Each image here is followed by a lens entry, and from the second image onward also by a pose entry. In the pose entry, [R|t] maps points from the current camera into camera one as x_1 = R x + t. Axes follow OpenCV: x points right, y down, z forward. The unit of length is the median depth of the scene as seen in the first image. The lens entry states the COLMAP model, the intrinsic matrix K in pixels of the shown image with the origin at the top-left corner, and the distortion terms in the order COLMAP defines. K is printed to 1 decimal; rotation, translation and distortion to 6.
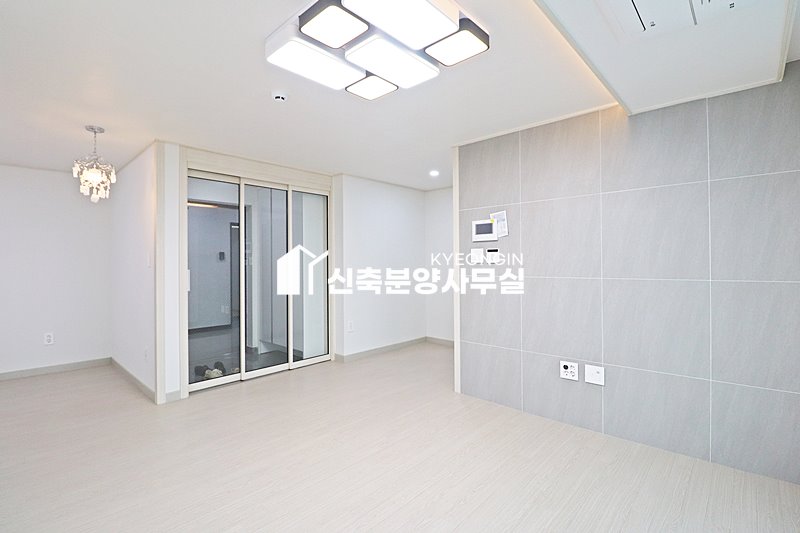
lens RADIAL K [[370.8, 0, 396.8], [0, 370.8, 261.4], [0, 0, 1]] dist [-0.008508, -0.008443]
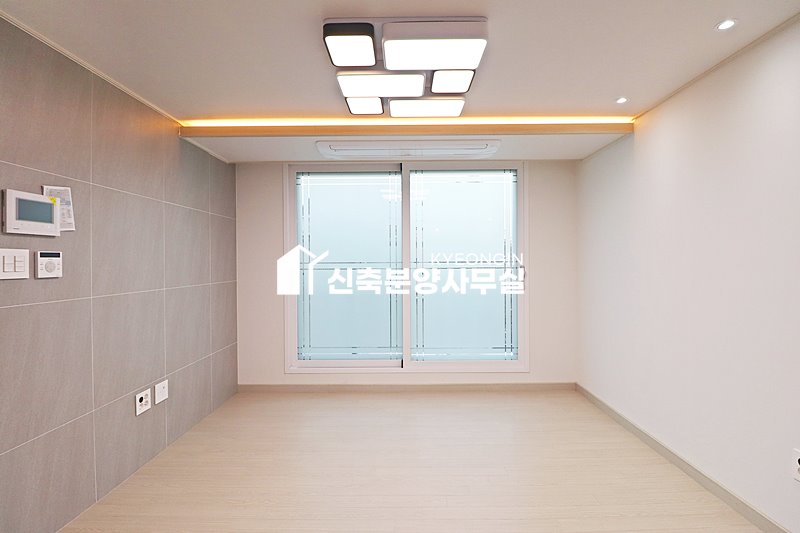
lens RADIAL K [[370.8, 0, 402.0], [0, 370.8, 264.0], [0, 0, 1]] dist [-0.008508, -0.008443]
pose [[-0.686317, 0.013102, 0.727185, -0.492078], [0.012864, 0.999900, -0.005875, -0.005996], [-0.727189, 0.005323, -0.686417, 1.017940]]
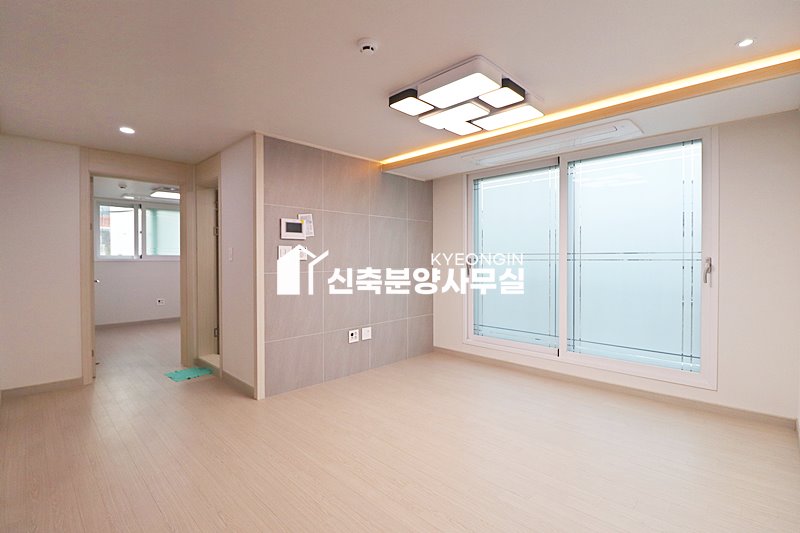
lens RADIAL K [[370.8, 0, 401.4], [0, 370.8, 262.2], [0, 0, 1]] dist [-0.008508, -0.008443]
pose [[0.016546, 0.002054, 0.999861, -0.844555], [-0.000980, 0.999997, -0.002039, 0.012916], [-0.999863, -0.000946, 0.016548, 0.706172]]
